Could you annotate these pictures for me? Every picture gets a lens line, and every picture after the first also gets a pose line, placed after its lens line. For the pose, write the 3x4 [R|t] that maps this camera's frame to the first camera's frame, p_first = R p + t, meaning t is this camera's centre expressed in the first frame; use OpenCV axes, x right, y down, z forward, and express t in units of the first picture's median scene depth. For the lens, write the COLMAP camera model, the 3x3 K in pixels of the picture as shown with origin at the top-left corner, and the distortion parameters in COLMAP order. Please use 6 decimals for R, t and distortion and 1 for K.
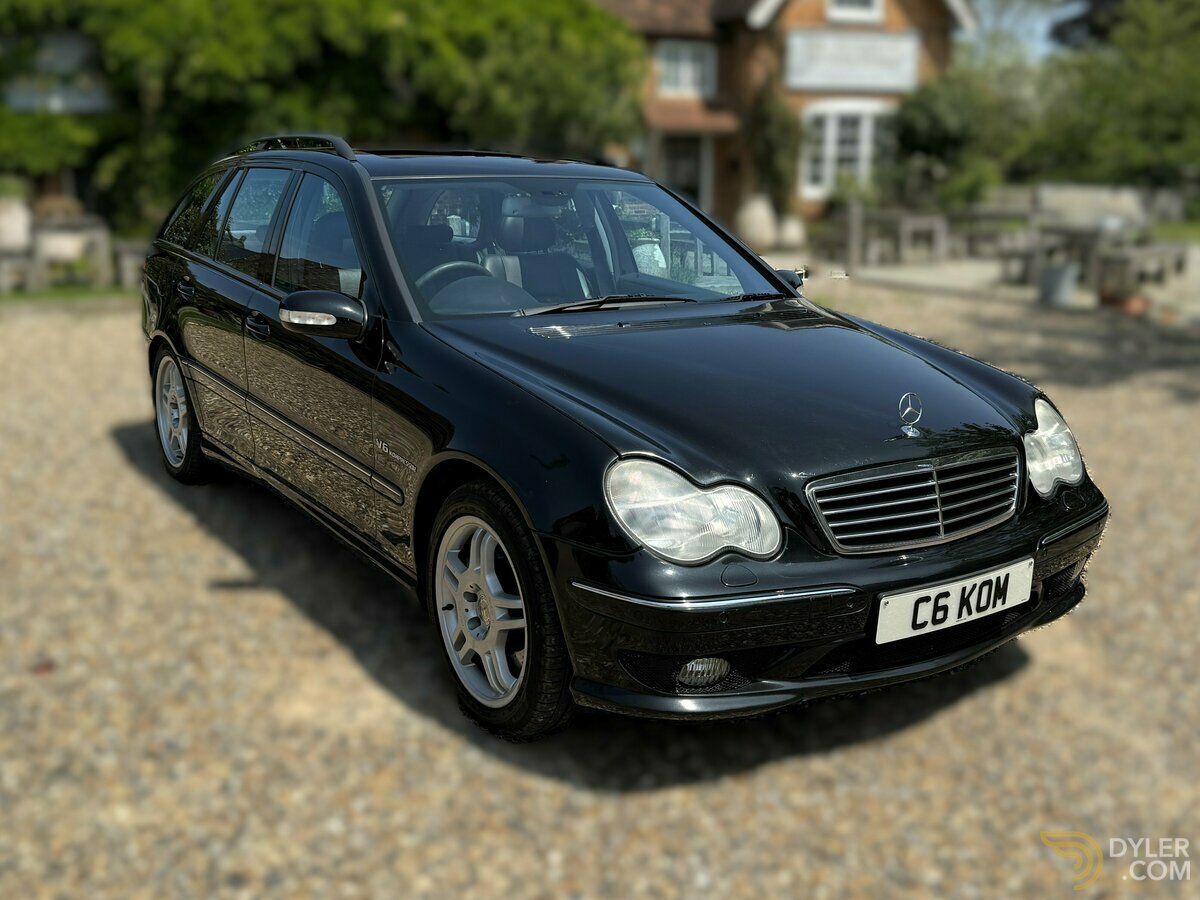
lens RADIAL K [[1156.5, 0, 600.0], [0, 1156.5, 450.0], [0, 0, 1]] dist [0.029954, -0.013859]
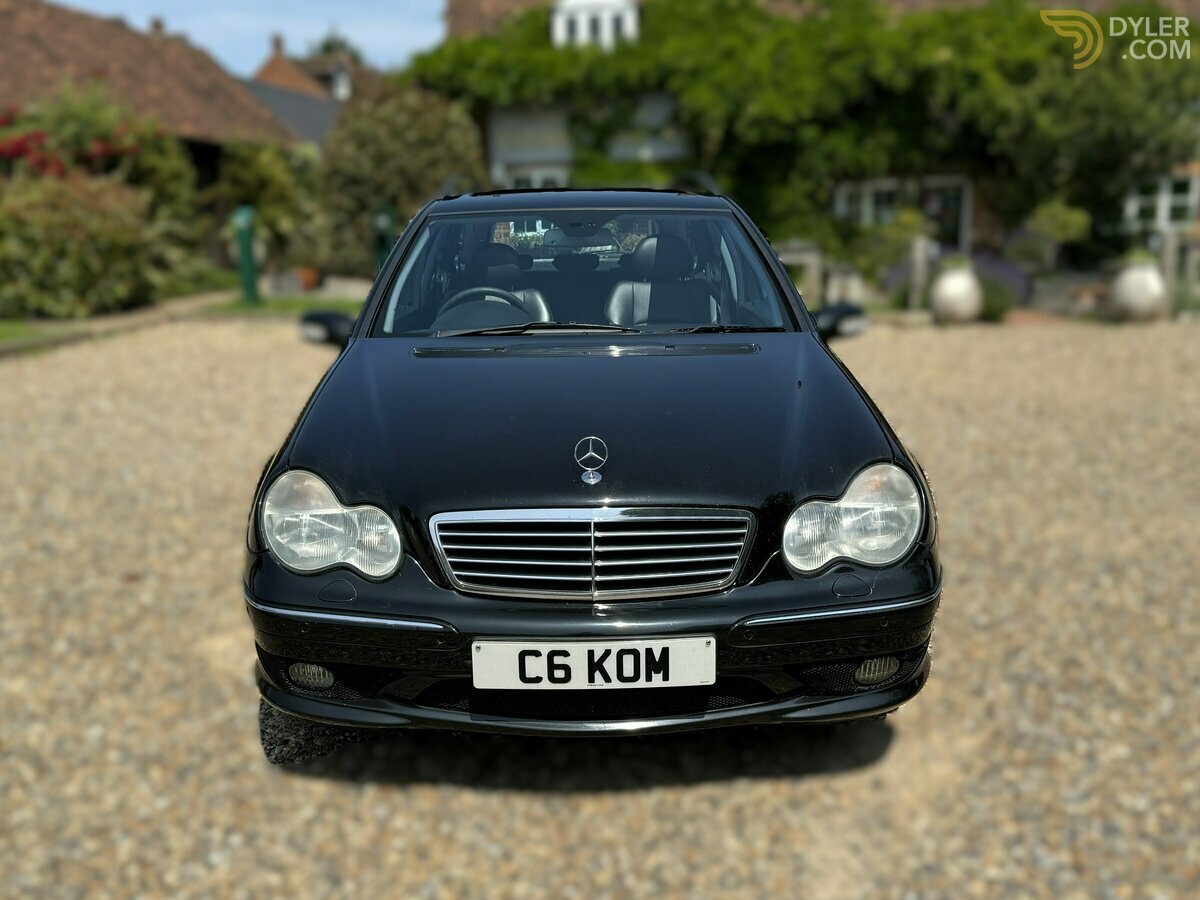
lens RADIAL K [[1041.3, 0, 600.0], [0, 1041.3, 450.0], [0, 0, 1]] dist [0.085424, -0.139475]
pose [[0.840626, 0.104031, -0.531531, 0.509416], [-0.105468, 0.994035, 0.027752, -0.043926], [0.531248, 0.032730, 0.846584, 0.200303]]
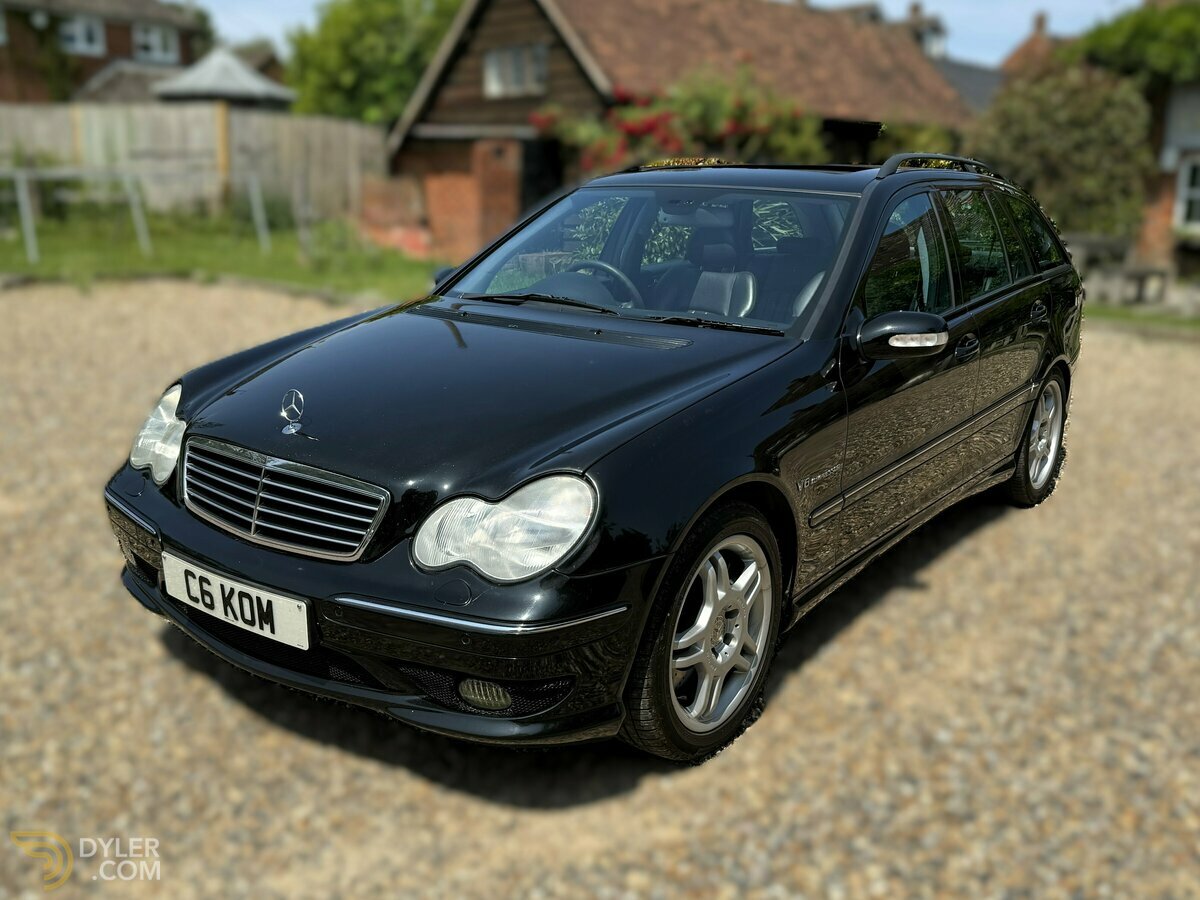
lens RADIAL K [[1041.3, 0, 600.0], [0, 1041.3, 450.0], [0, 0, 1]] dist [0.085424, -0.139475]
pose [[0.370108, 0.233807, -0.899085, 0.821867], [-0.242572, 0.958558, 0.149418, -0.137164], [0.896760, 0.162793, 0.411485, 0.615971]]
